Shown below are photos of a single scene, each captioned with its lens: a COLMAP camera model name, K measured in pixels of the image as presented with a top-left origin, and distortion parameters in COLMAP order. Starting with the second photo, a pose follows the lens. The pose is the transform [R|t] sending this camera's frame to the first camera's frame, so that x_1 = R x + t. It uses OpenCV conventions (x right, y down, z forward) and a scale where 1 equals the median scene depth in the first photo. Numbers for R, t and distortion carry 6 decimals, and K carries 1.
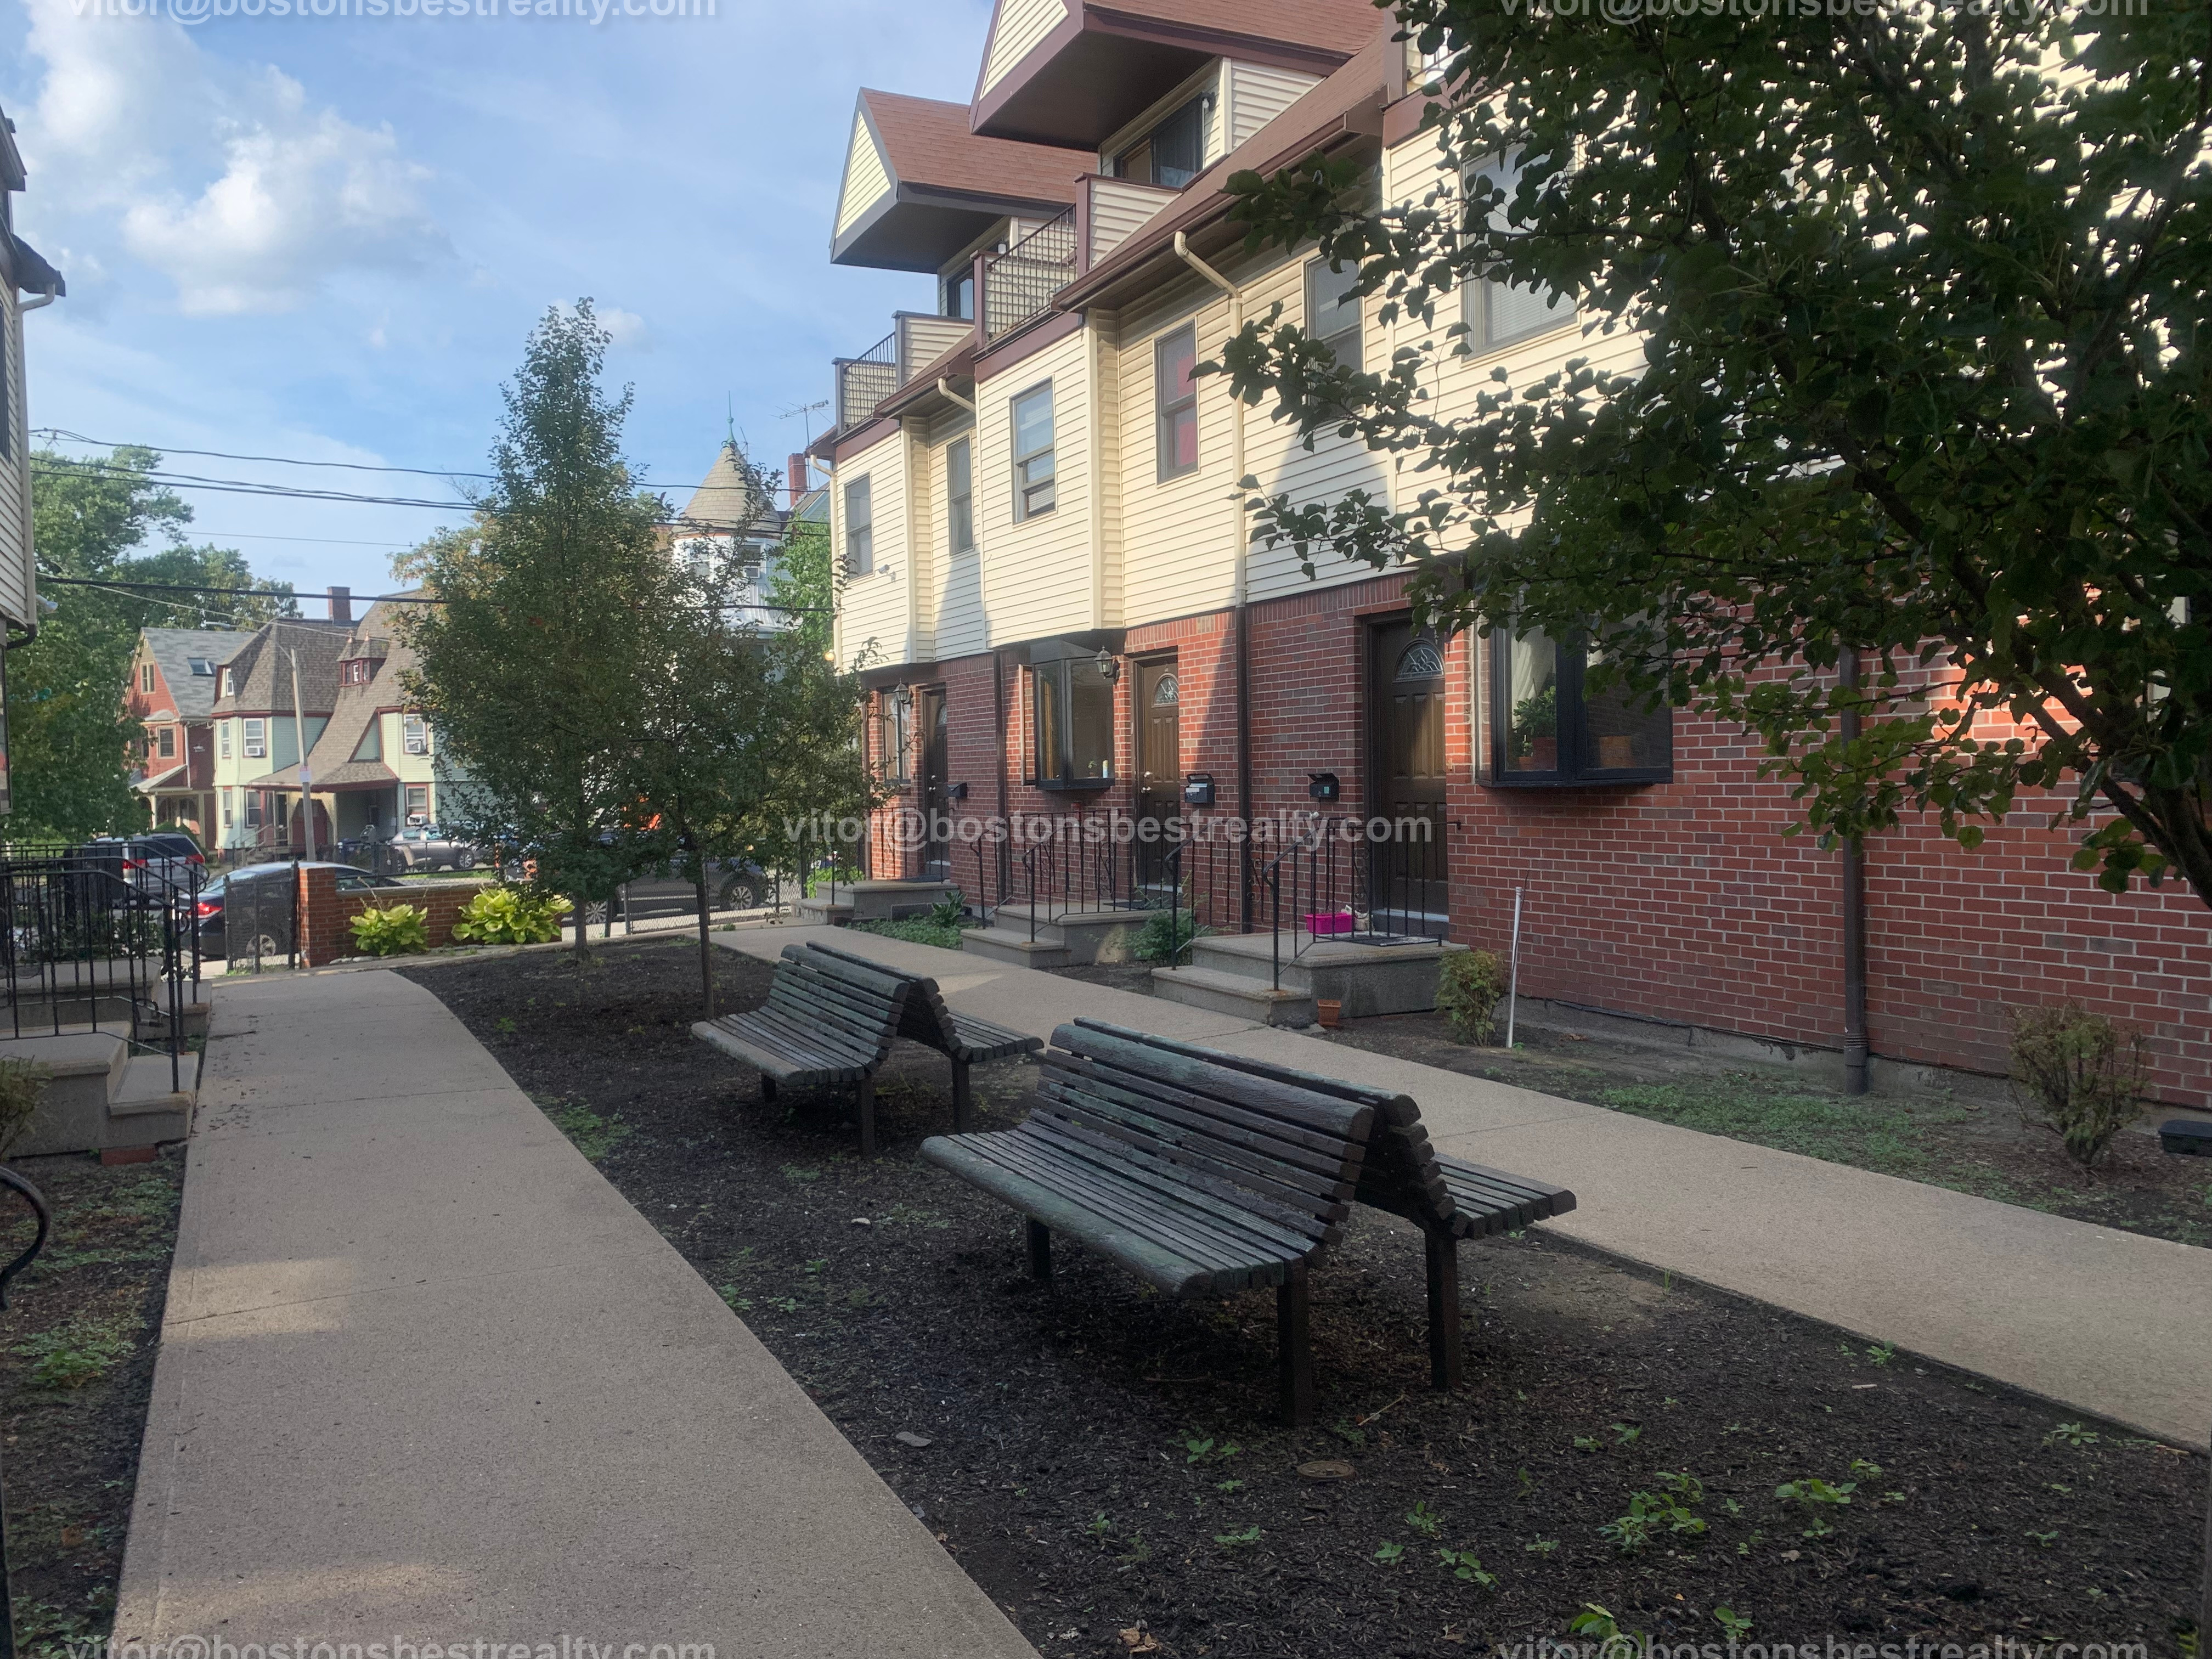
lens RADIAL K [[1695.1, 0, 1076.4], [0, 1695.1, 831.6], [0, 0, 1]] dist [0.012892, -0.002728]
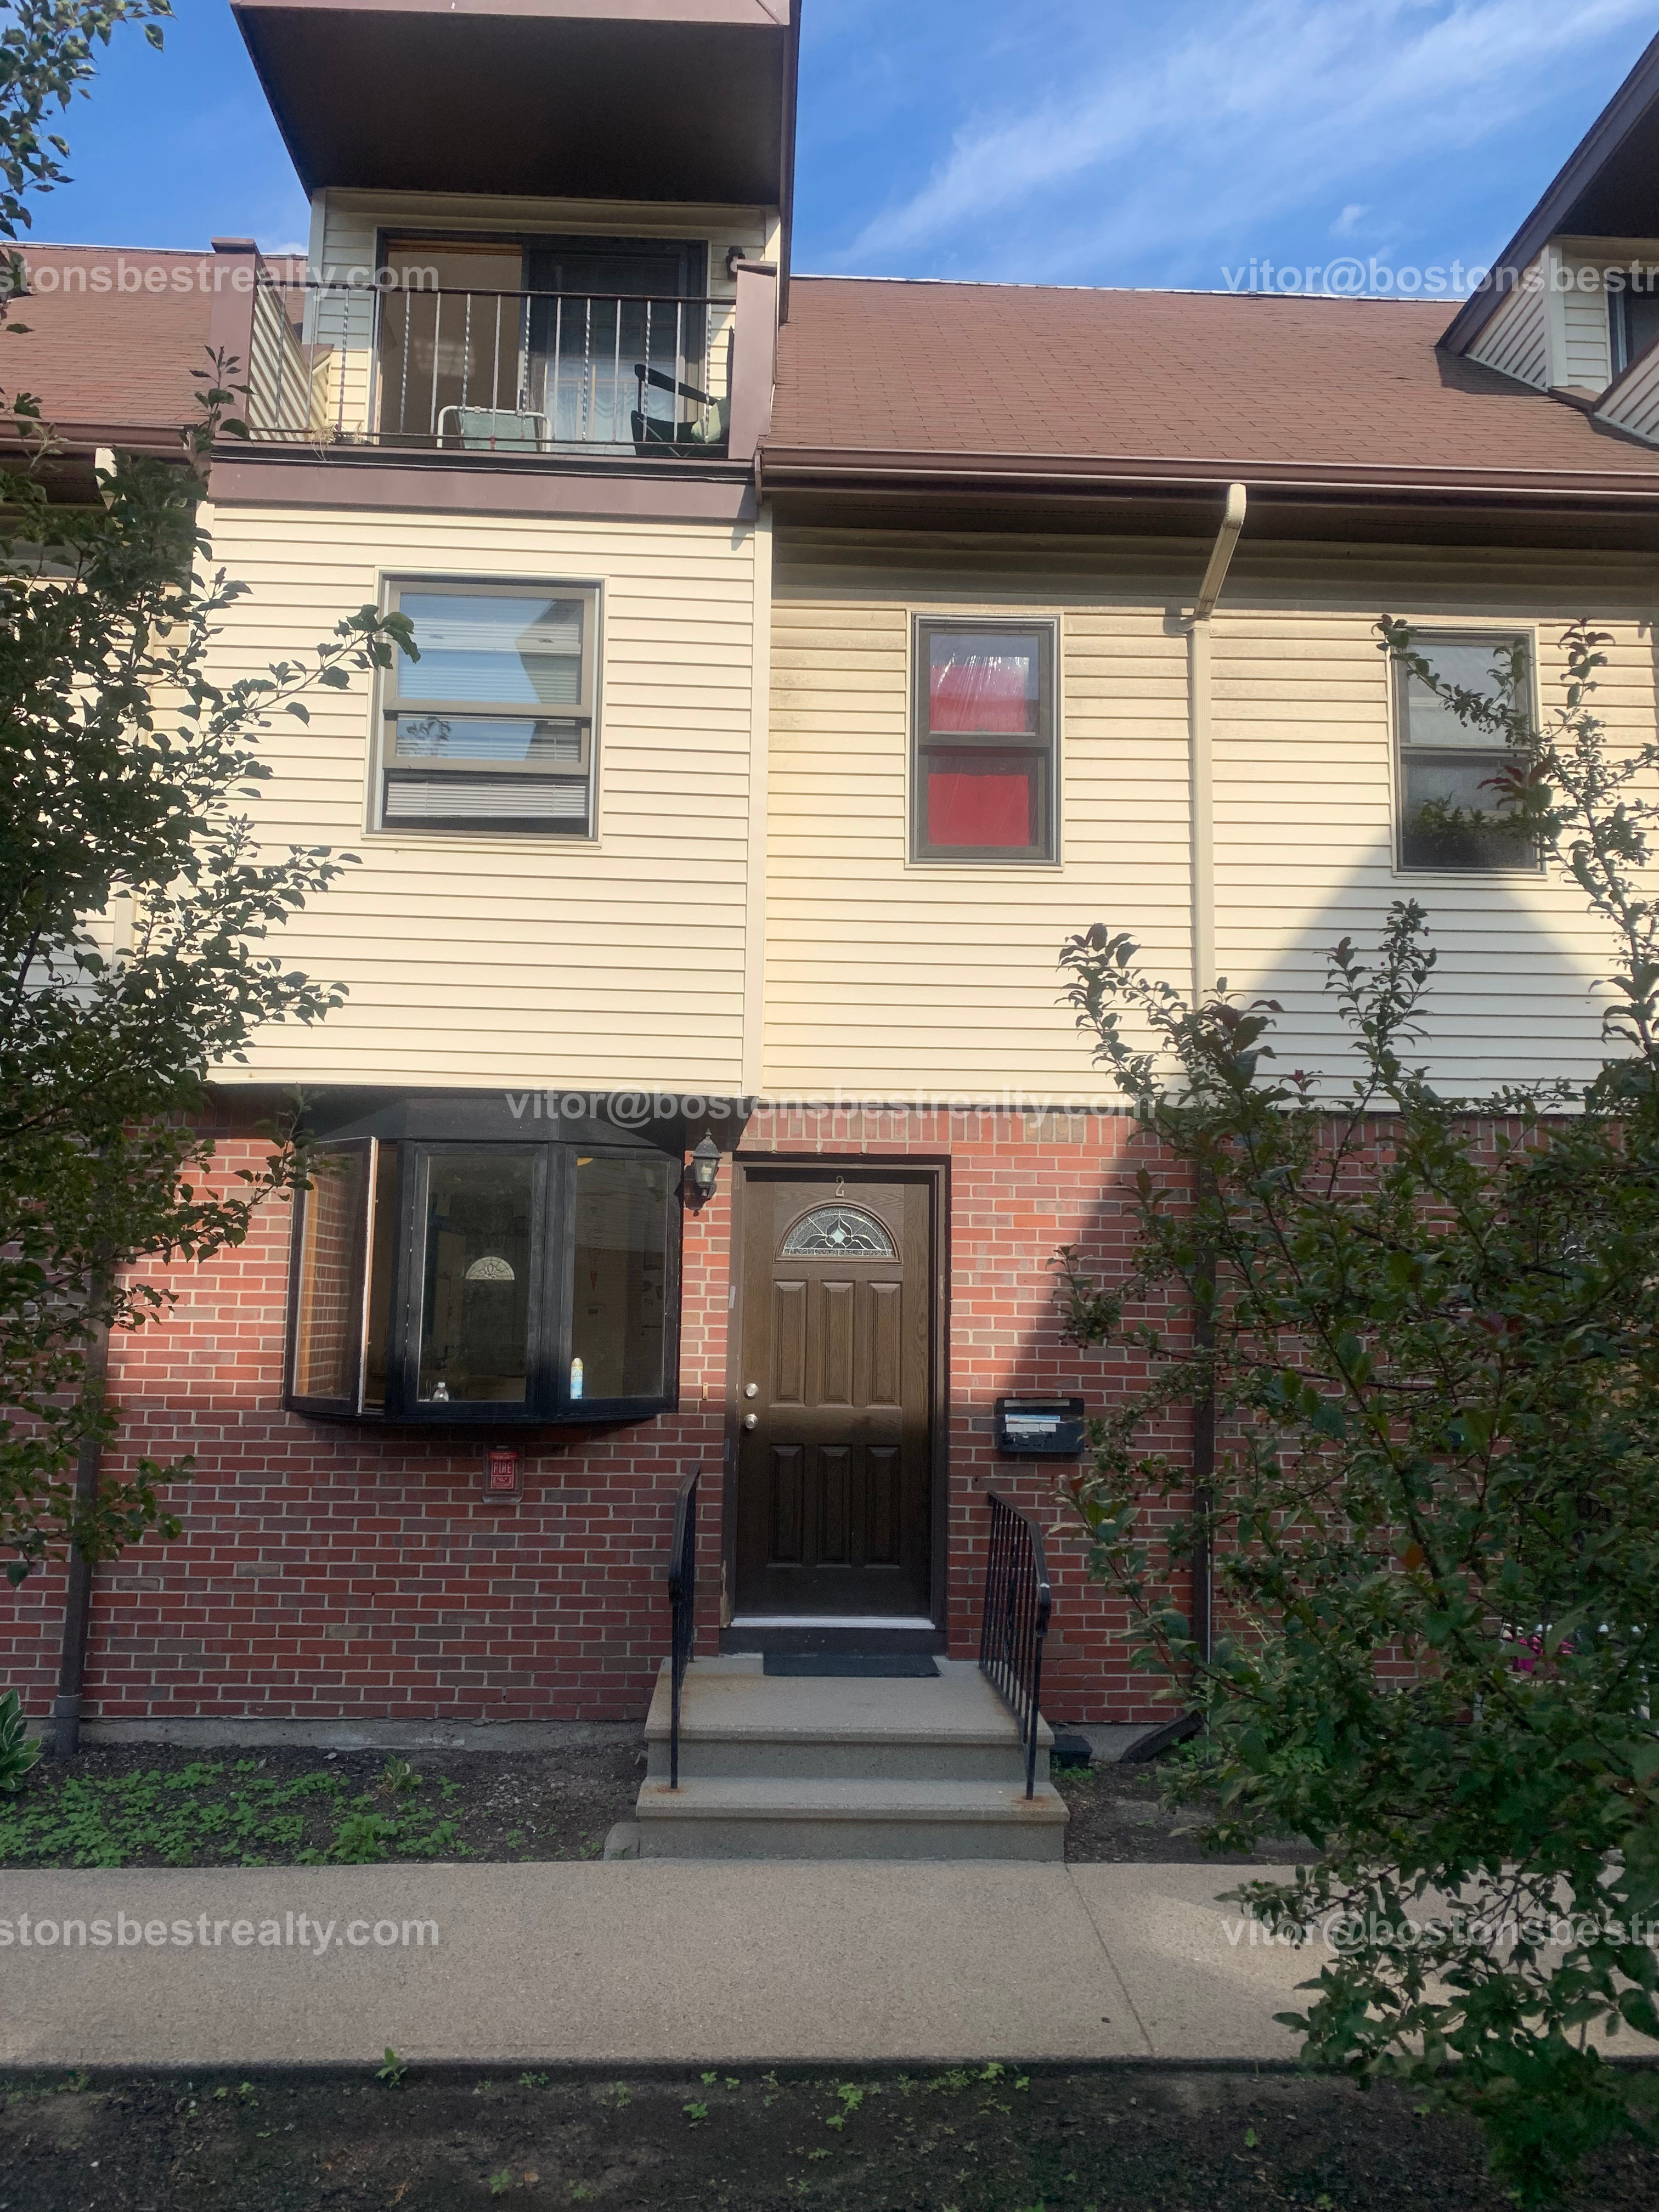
lens RADIAL K [[1694.5, 0, 829.5], [0, 1694.5, 1106.0], [0, 0, 1]] dist [0.098222, -0.227524]
pose [[0.403314, 0.146284, 0.903293, -0.240654], [0.006182, 0.986681, -0.162549, -0.019438], [-0.915041, 0.071142, 0.397038, 0.432277]]
